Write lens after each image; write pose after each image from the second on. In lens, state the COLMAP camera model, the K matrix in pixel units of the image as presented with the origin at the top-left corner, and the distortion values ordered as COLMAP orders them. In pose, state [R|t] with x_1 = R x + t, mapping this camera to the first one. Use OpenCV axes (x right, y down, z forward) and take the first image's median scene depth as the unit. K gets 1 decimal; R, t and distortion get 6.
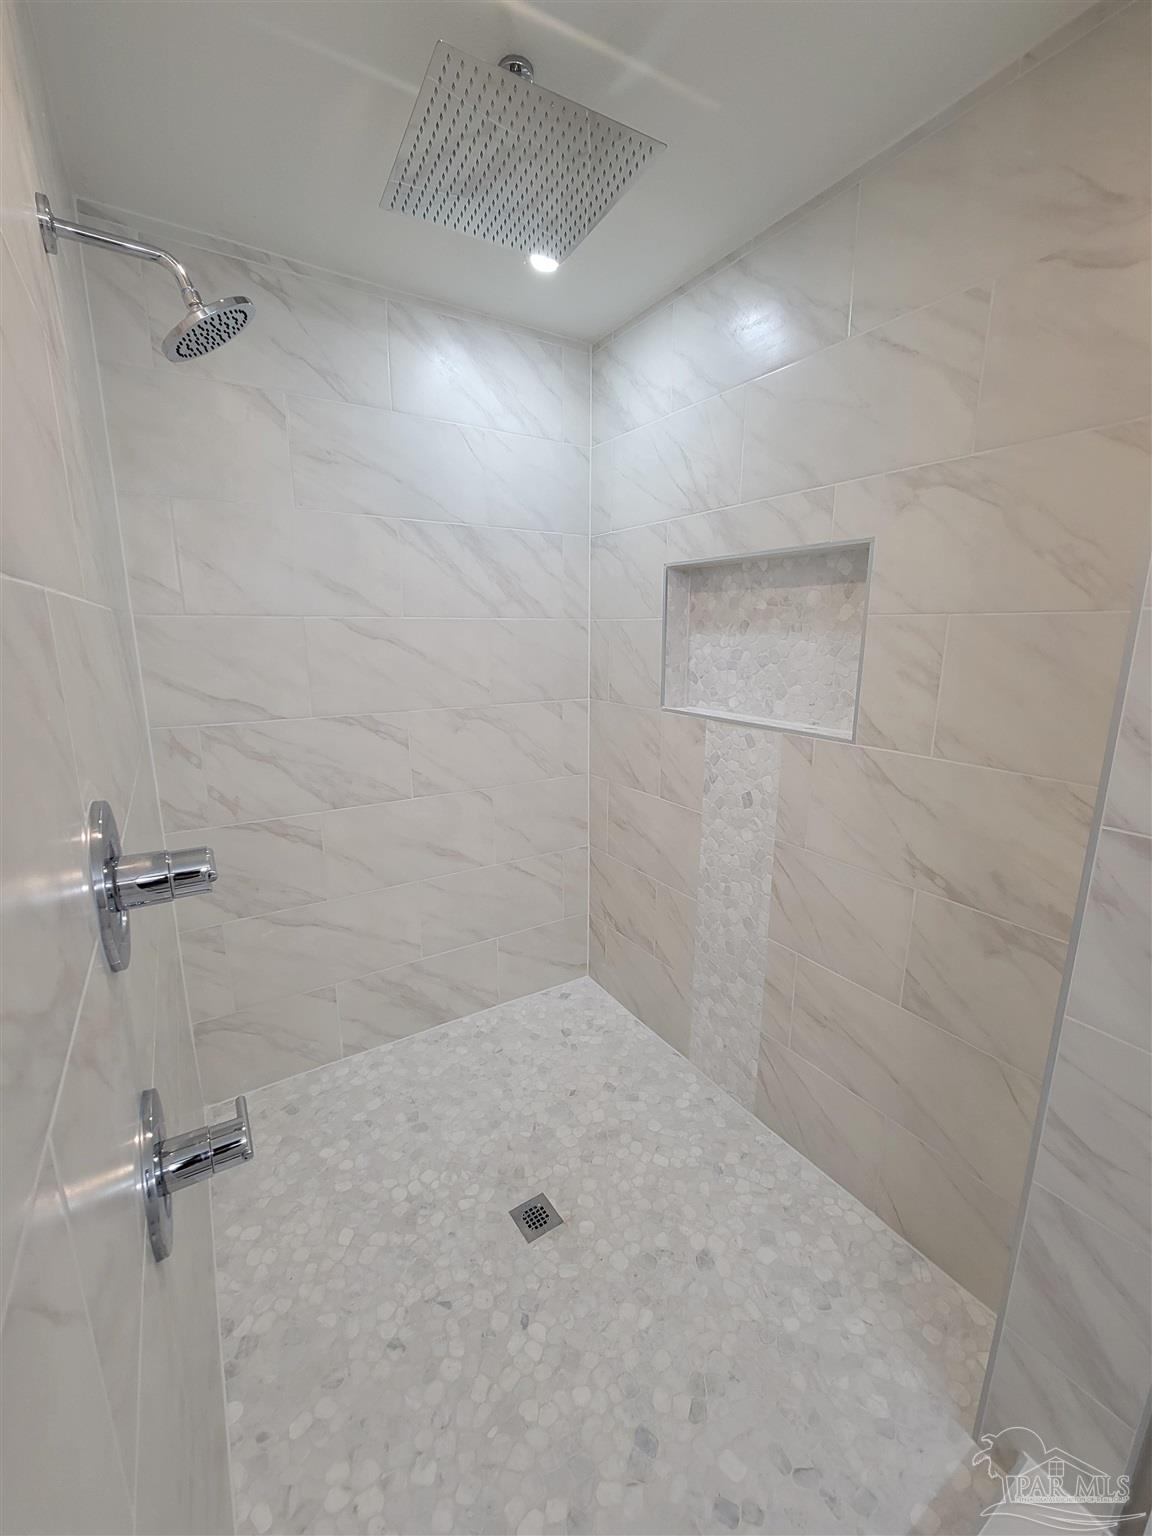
lens RADIAL K [[623.8, 0, 575.2], [0, 623.8, 766.1], [0, 0, 1]] dist [0.001322, -0.002105]
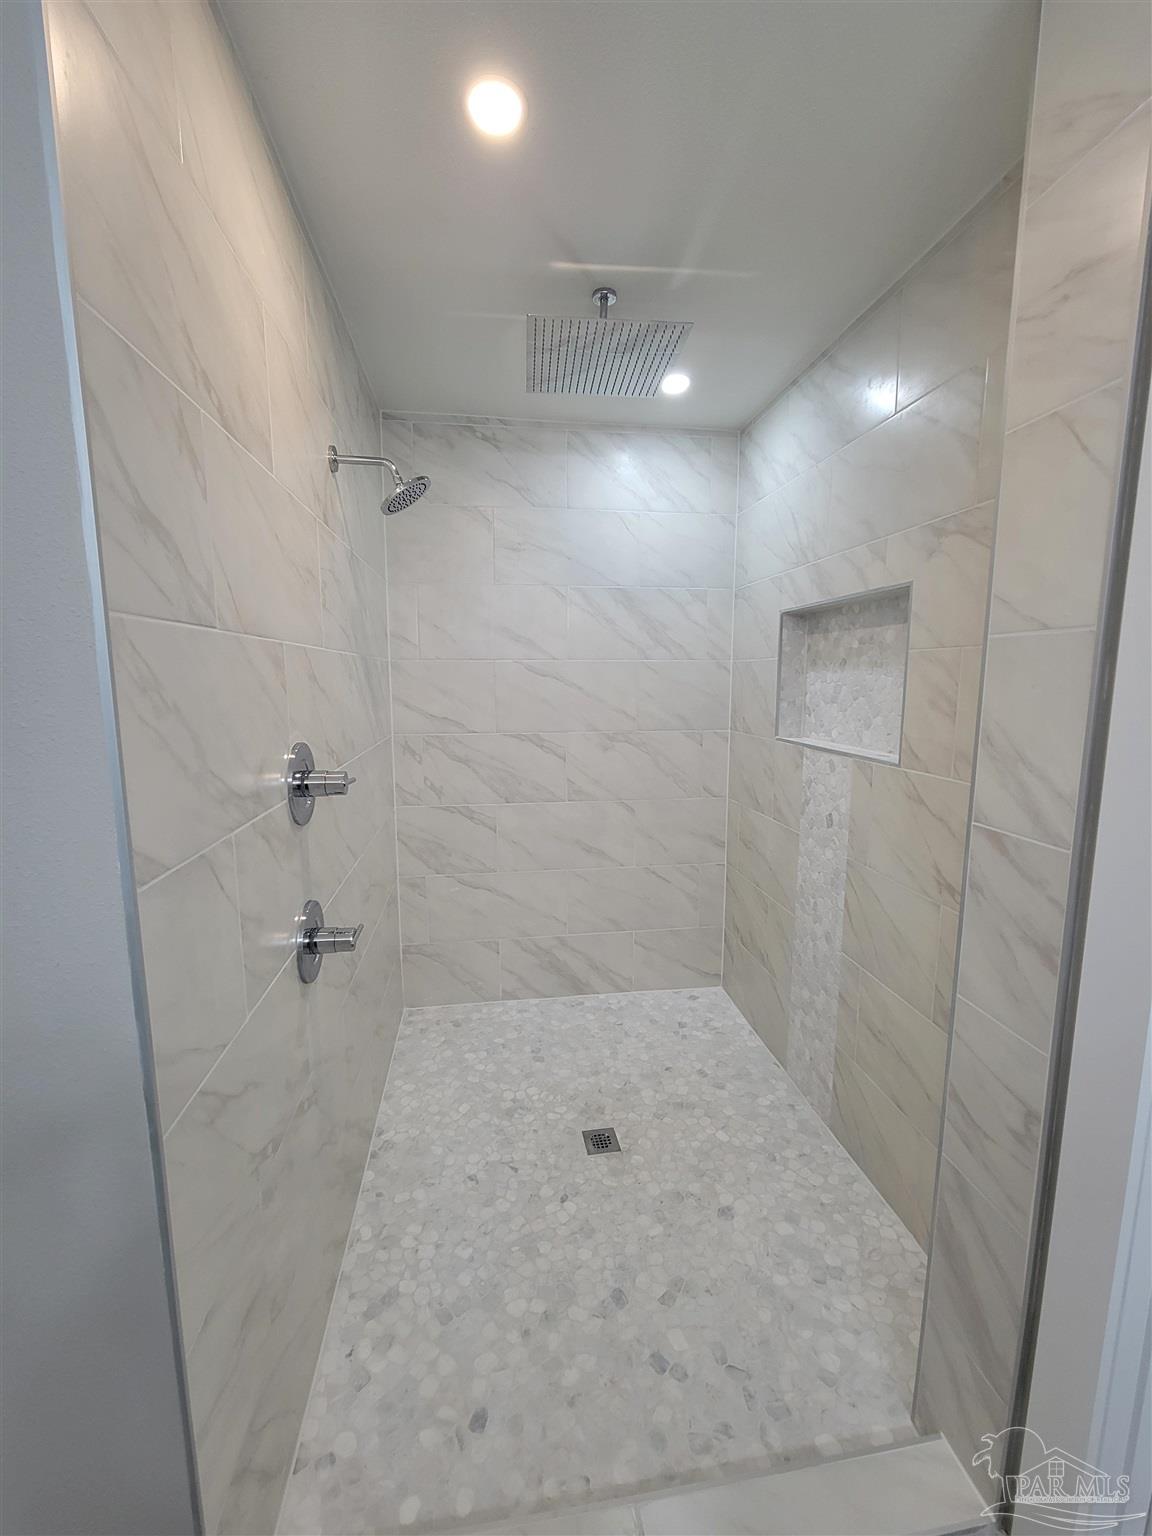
lens RADIAL K [[623.8, 0, 575.9], [0, 623.8, 765.8], [0, 0, 1]] dist [0.001322, -0.002105]
pose [[0.913218, 0.054827, -0.403767, 0.321325], [-0.084986, 0.994742, -0.057143, 0.061669], [0.398511, 0.086498, 0.913076, -0.184876]]
